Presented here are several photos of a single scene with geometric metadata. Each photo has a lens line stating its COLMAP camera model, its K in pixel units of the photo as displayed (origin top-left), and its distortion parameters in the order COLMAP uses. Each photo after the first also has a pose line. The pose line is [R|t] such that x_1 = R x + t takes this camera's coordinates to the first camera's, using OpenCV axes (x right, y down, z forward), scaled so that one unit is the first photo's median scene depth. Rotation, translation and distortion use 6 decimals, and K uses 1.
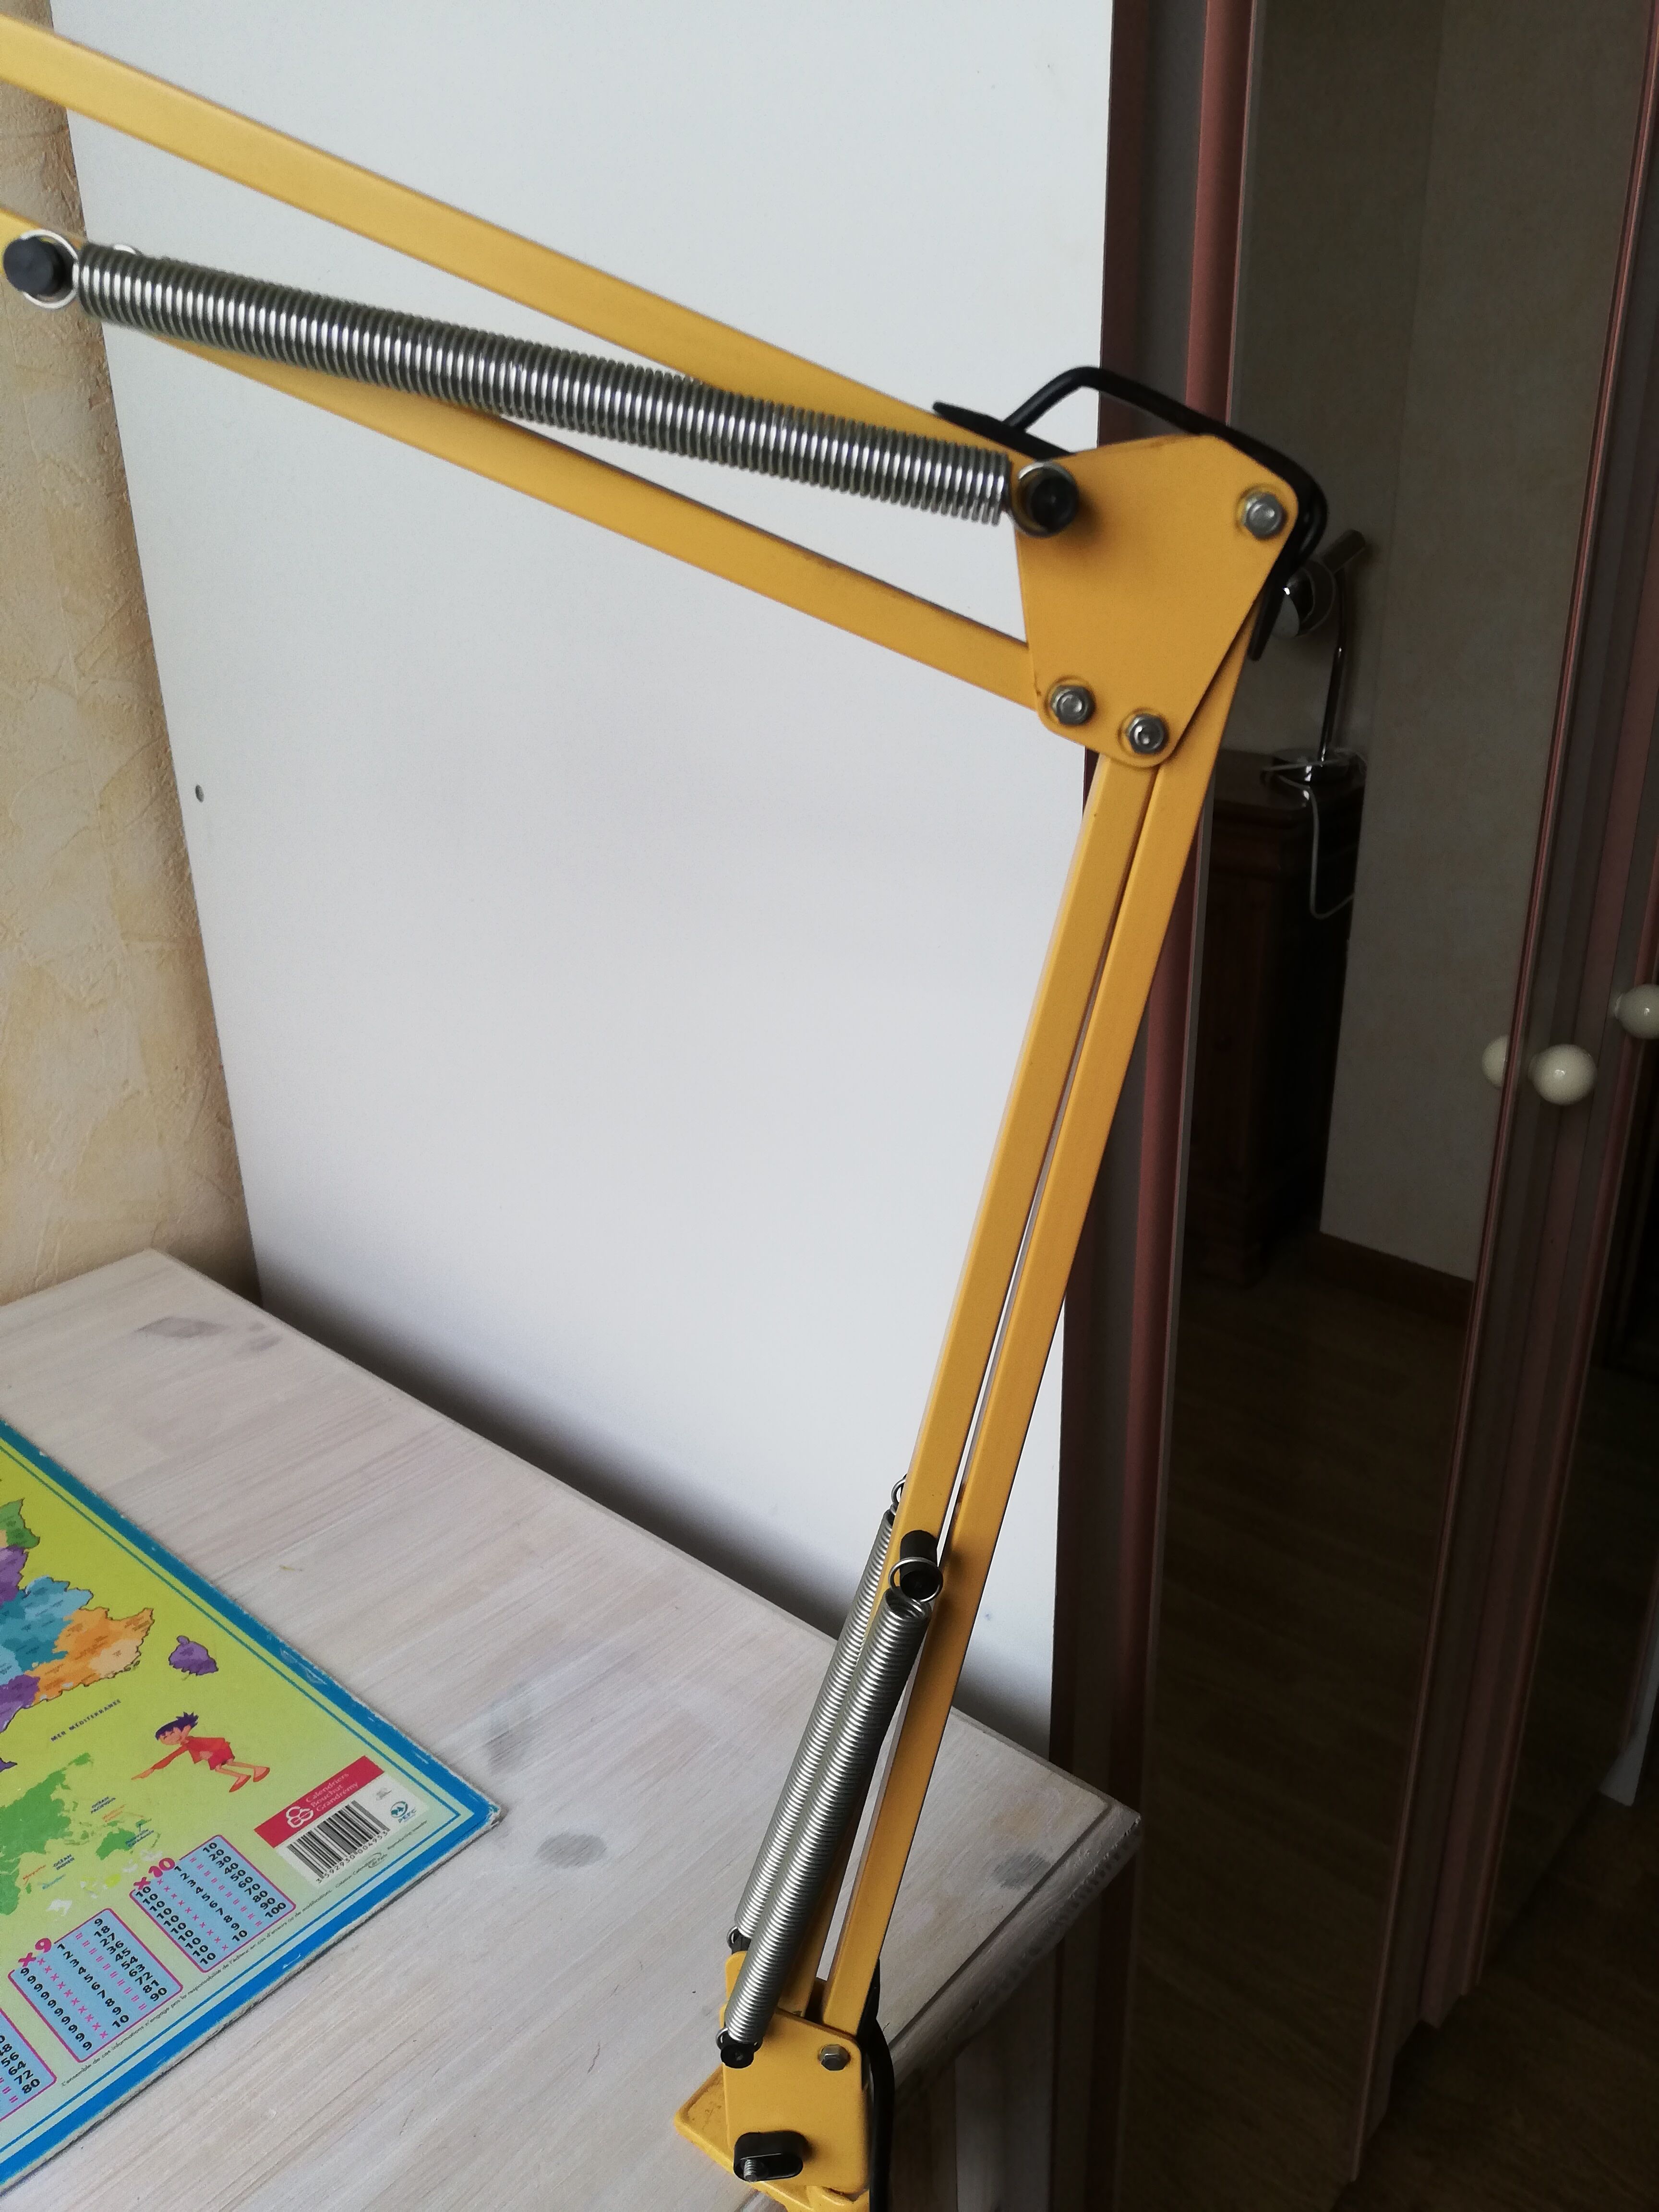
lens RADIAL K [[1676.0, 0, 829.5], [0, 1676.0, 1077.2], [0, 0, 1]] dist [-0.013426, 0.008702]
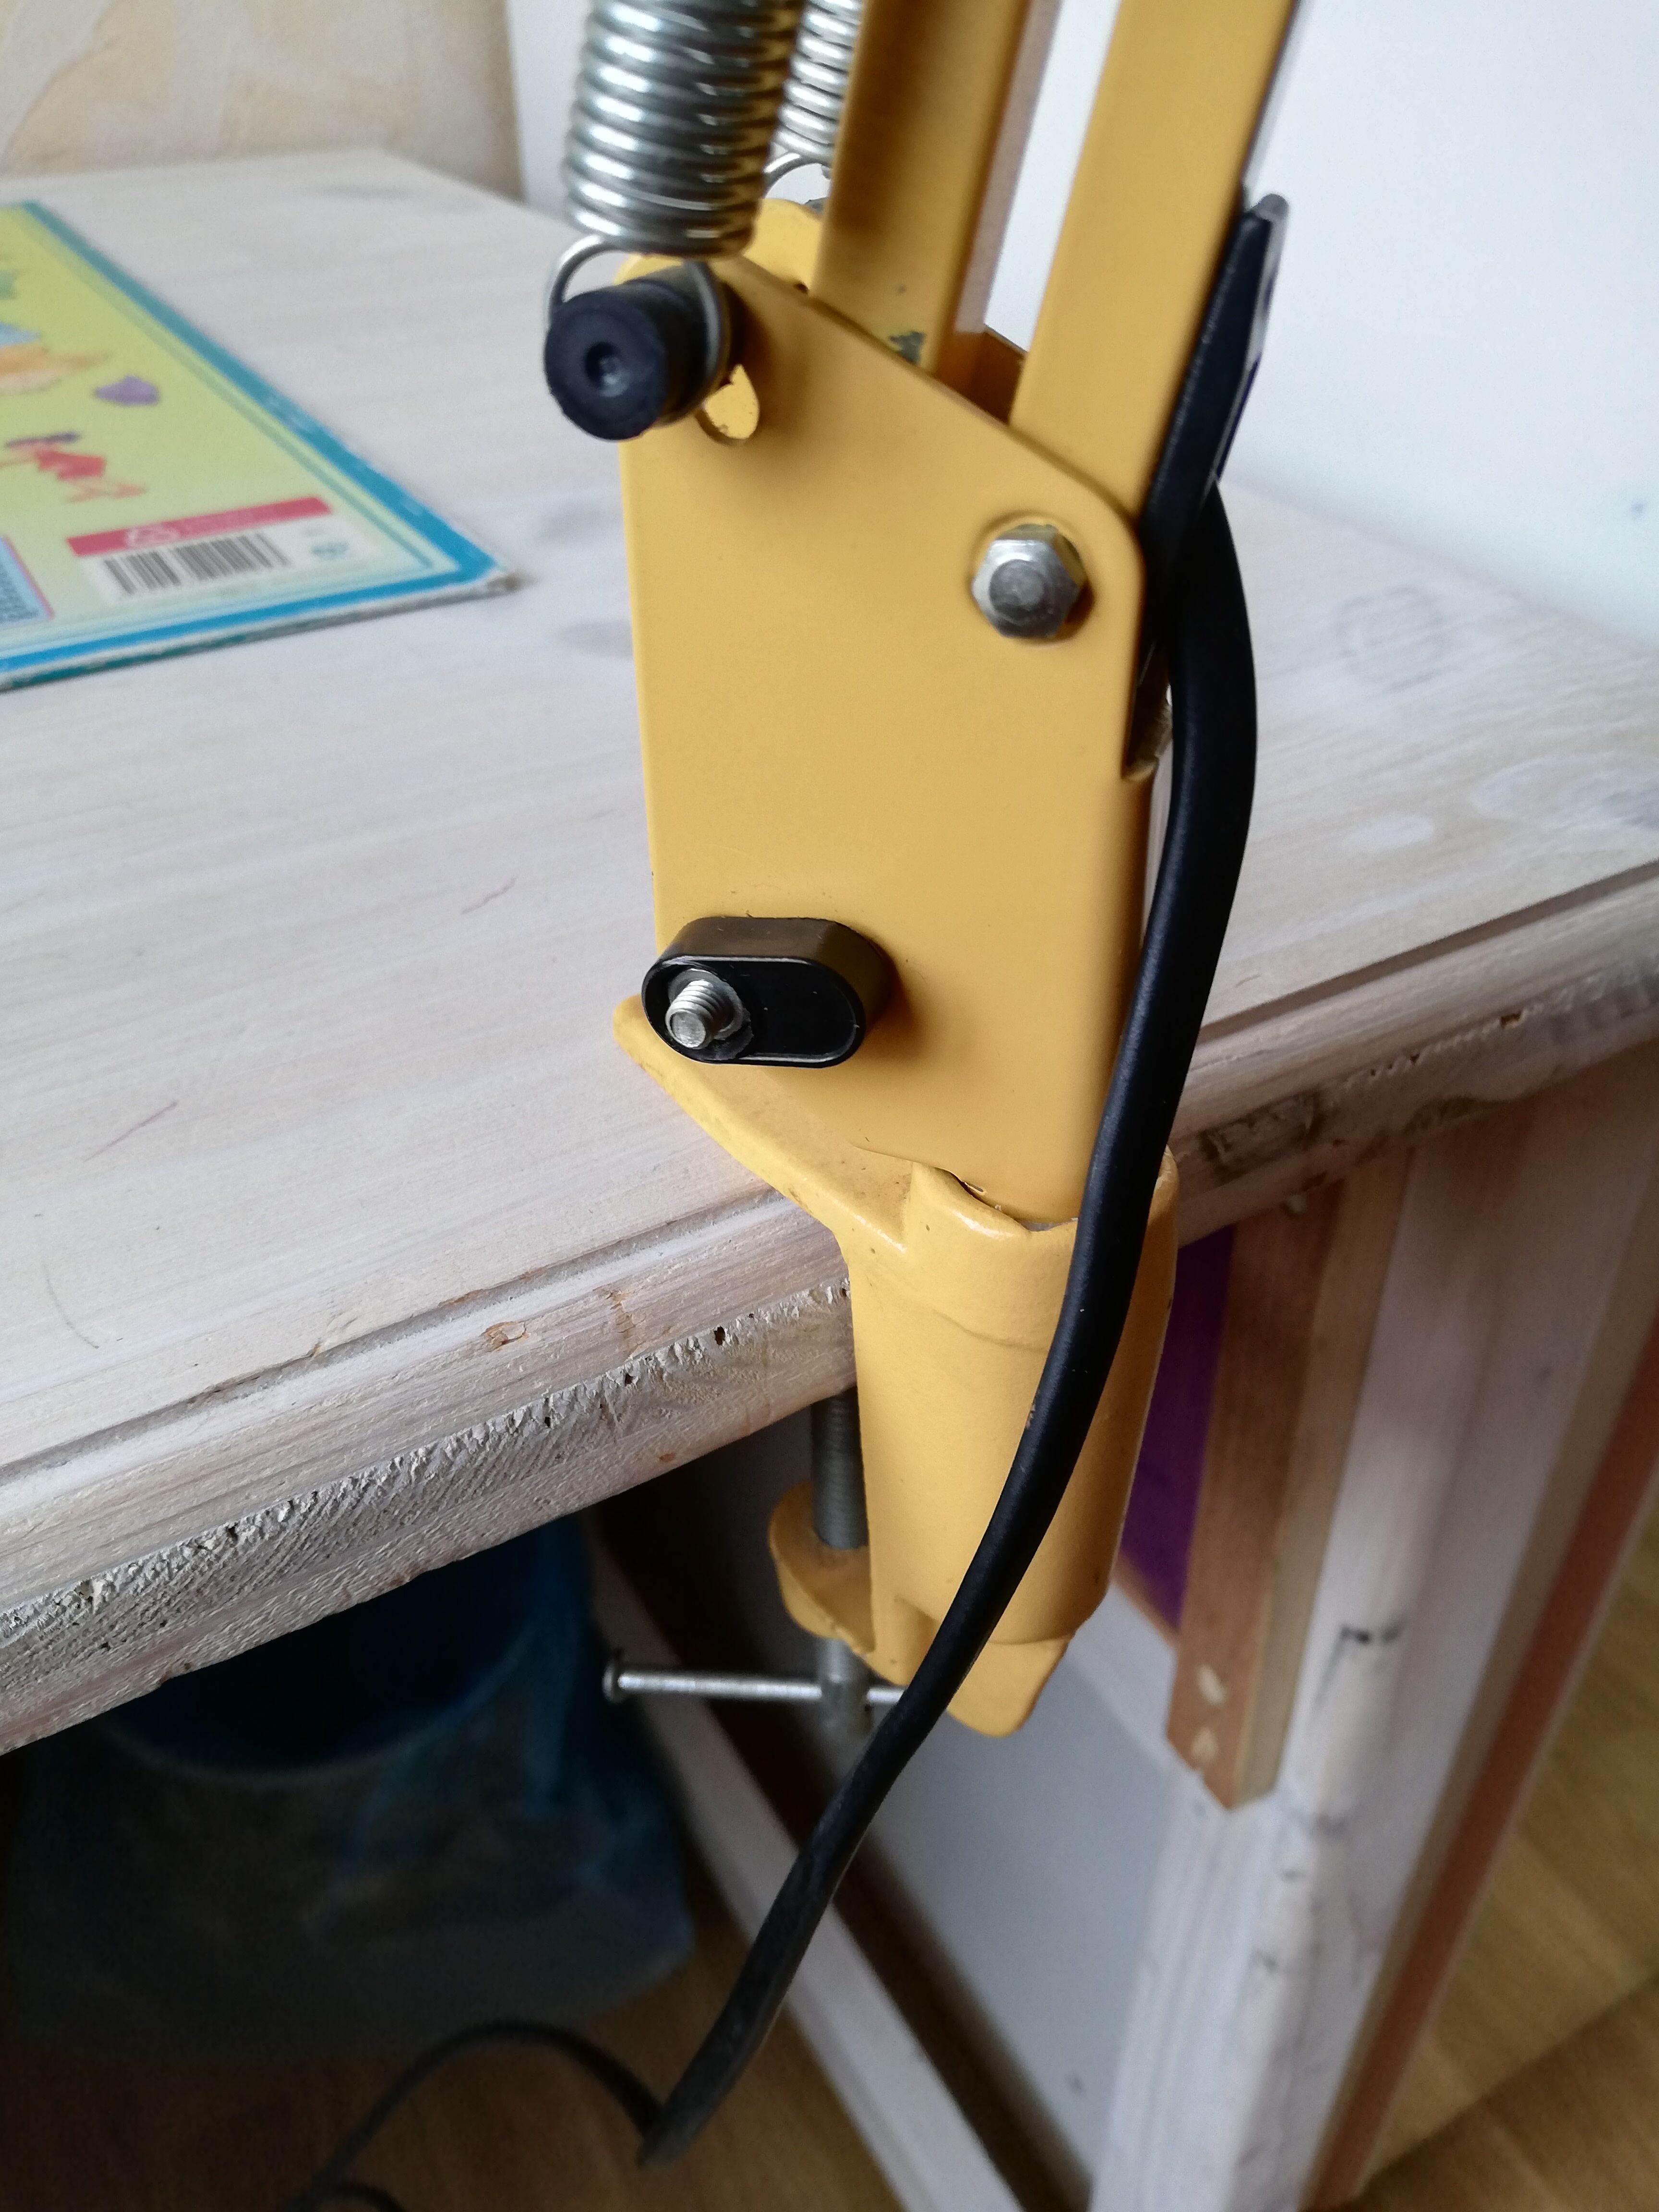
lens RADIAL K [[1724.3, 0, 839.6], [0, 1724.3, 1070.1], [0, 0, 1]] dist [-0.016457, 0.005600]
pose [[0.947955, 0.197135, -0.250039, 0.038954], [-0.132911, 0.958589, 0.251875, 0.421128], [0.289338, -0.205533, 0.934901, 0.520823]]
